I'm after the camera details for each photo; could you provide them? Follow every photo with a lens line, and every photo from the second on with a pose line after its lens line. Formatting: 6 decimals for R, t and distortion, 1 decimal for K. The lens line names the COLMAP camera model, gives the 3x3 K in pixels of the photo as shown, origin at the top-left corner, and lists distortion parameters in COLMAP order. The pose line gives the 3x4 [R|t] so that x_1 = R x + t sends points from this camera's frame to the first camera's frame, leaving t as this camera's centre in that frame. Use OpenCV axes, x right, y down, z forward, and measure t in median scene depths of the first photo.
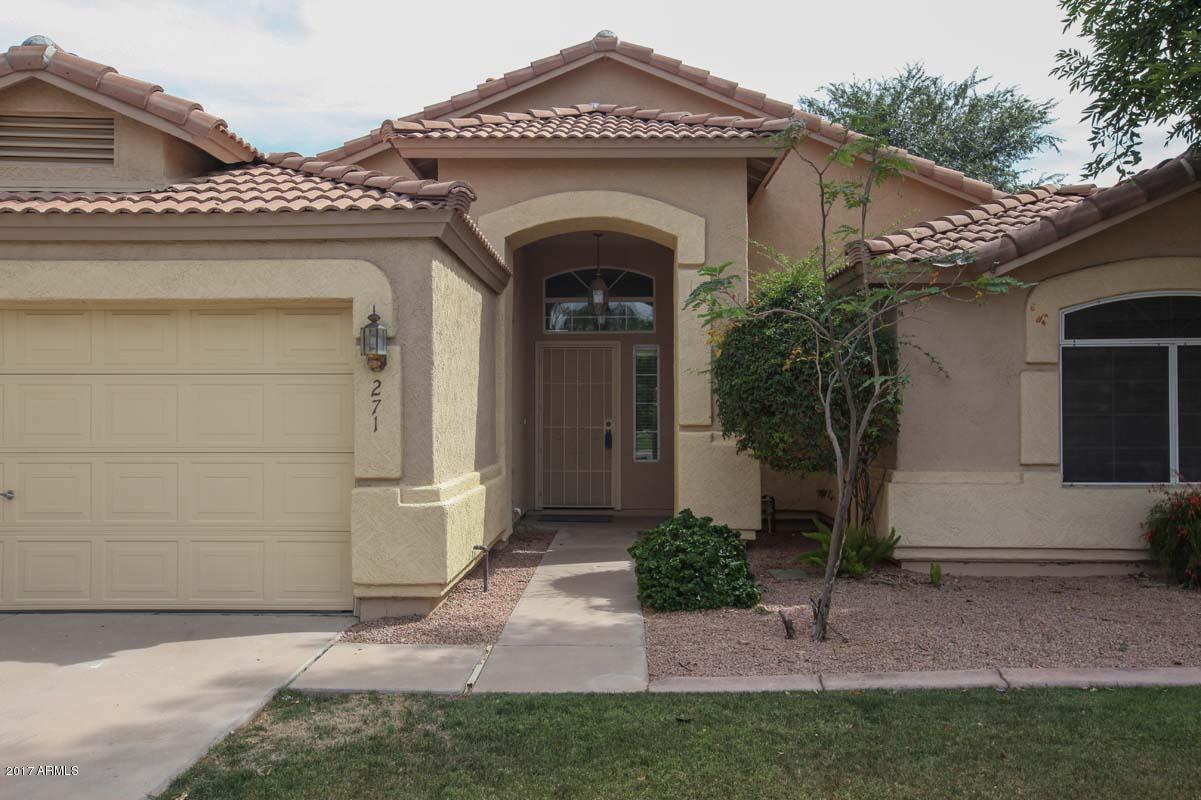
lens RADIAL K [[1015.8, 0, 602.2], [0, 1015.8, 408.7], [0, 0, 1]] dist [0.042254, 0.021326]
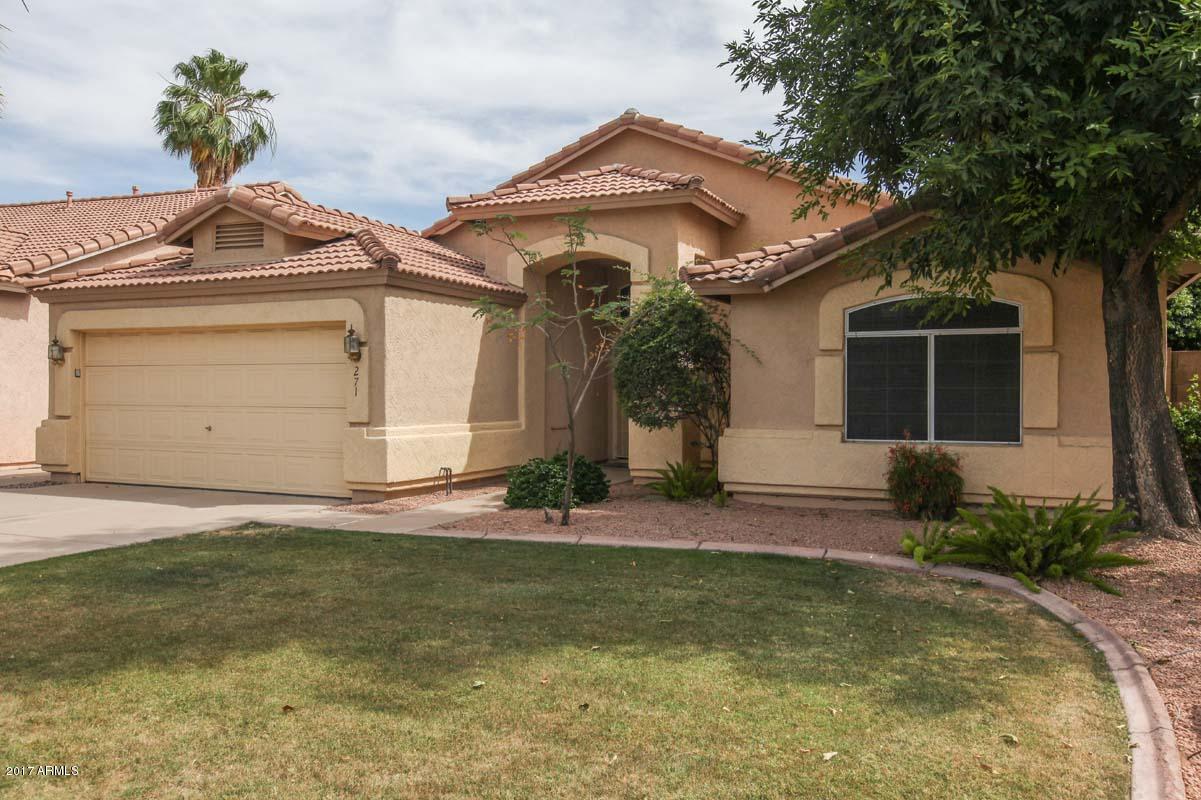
lens RADIAL K [[964.2, 0, 593.7], [0, 964.2, 403.0], [0, 0, 1]] dist [0.001486, 0.012604]
pose [[0.913655, 0.009106, -0.406388, 0.675278], [-0.002776, 0.999865, 0.016164, 0.005696], [0.406481, -0.013641, 0.913558, -0.287955]]
